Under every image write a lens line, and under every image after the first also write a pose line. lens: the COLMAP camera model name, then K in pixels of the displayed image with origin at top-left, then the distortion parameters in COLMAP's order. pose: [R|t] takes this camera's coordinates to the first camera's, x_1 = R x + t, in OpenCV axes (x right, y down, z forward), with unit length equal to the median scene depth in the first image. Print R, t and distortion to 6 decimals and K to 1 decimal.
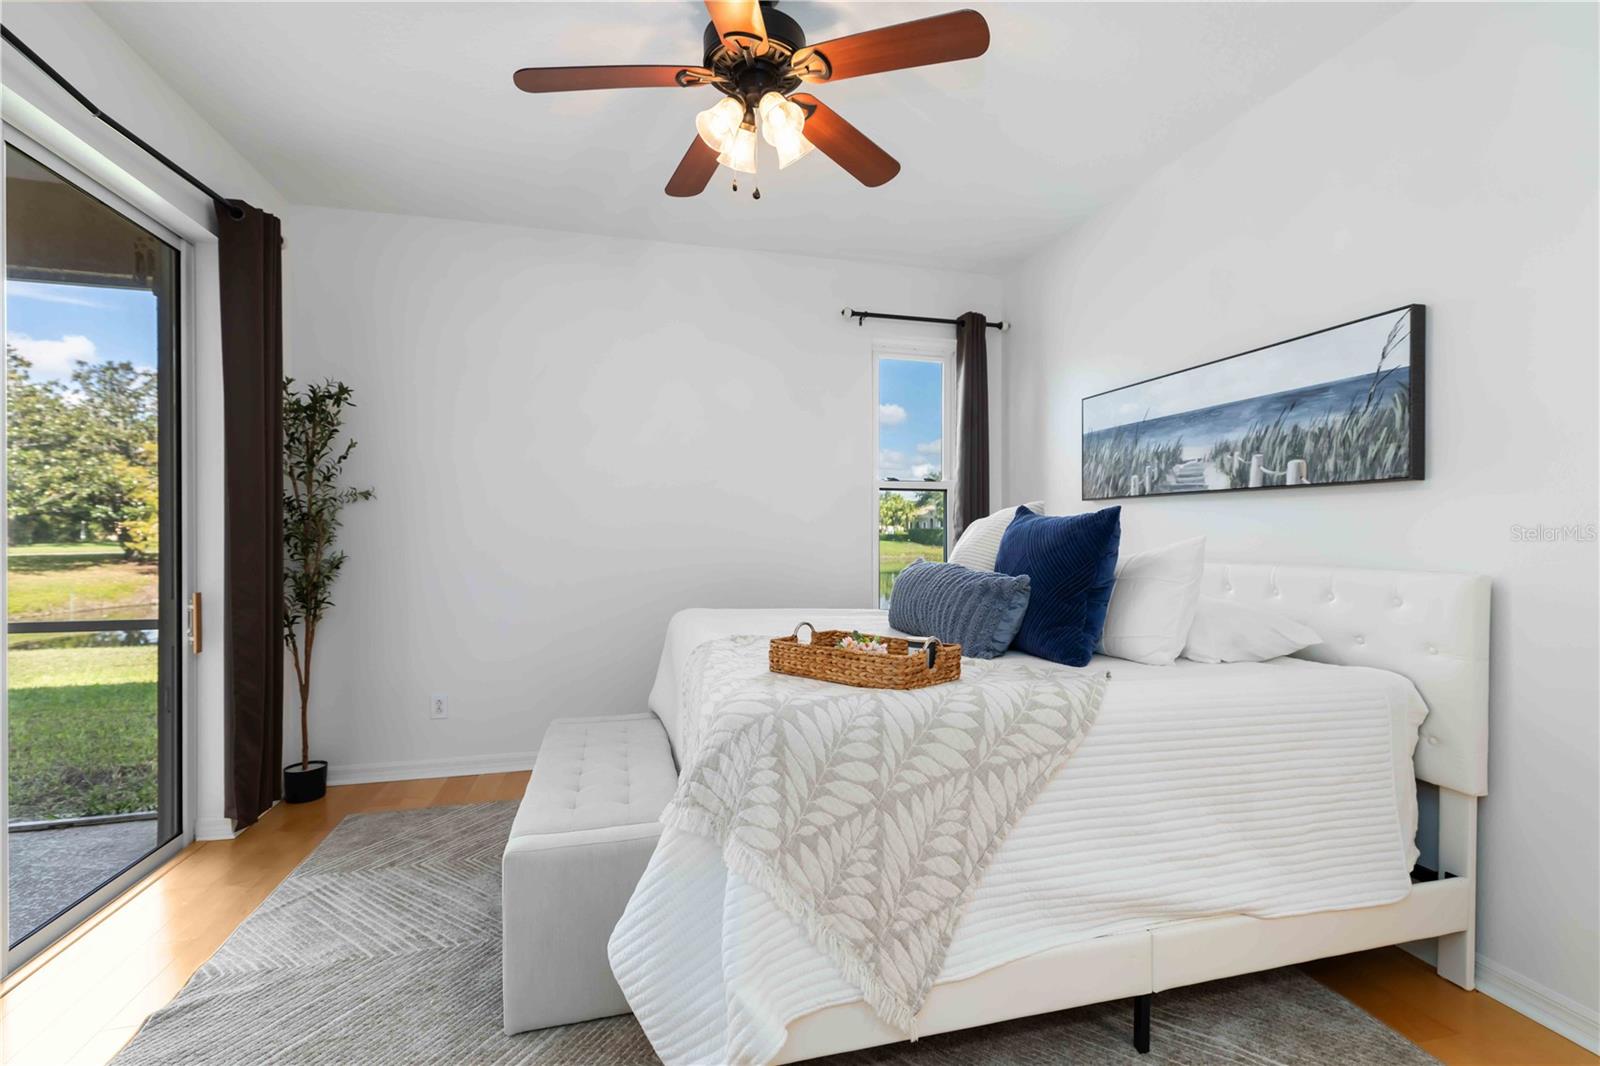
lens RADIAL K [[690.6, 0, 799.5], [0, 690.6, 534.1], [0, 0, 1]] dist [0.000196, 0.000782]
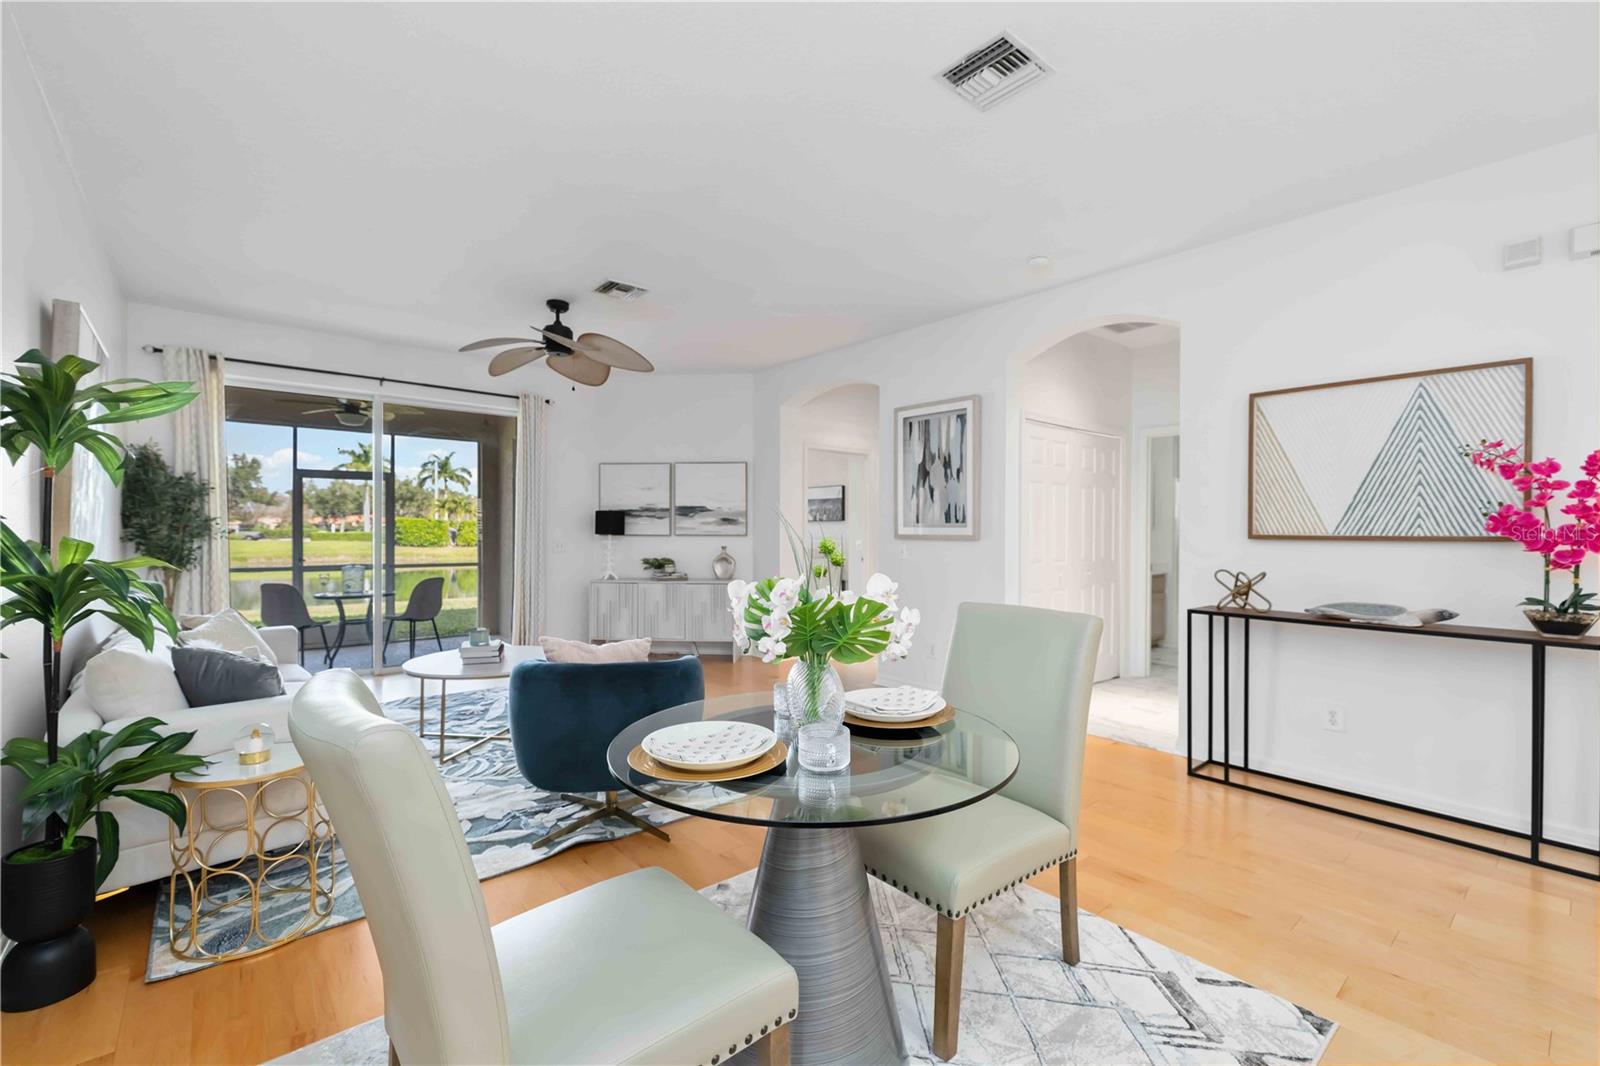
lens RADIAL K [[690.6, 0, 803.9], [0, 690.6, 530.5], [0, 0, 1]] dist [0.000196, 0.000782]
pose [[0.897293, -0.004165, 0.441416, -1.183846], [0.006345, 0.999974, -0.003462, 0.007830], [-0.441390, 0.005907, 0.897296, -2.534565]]
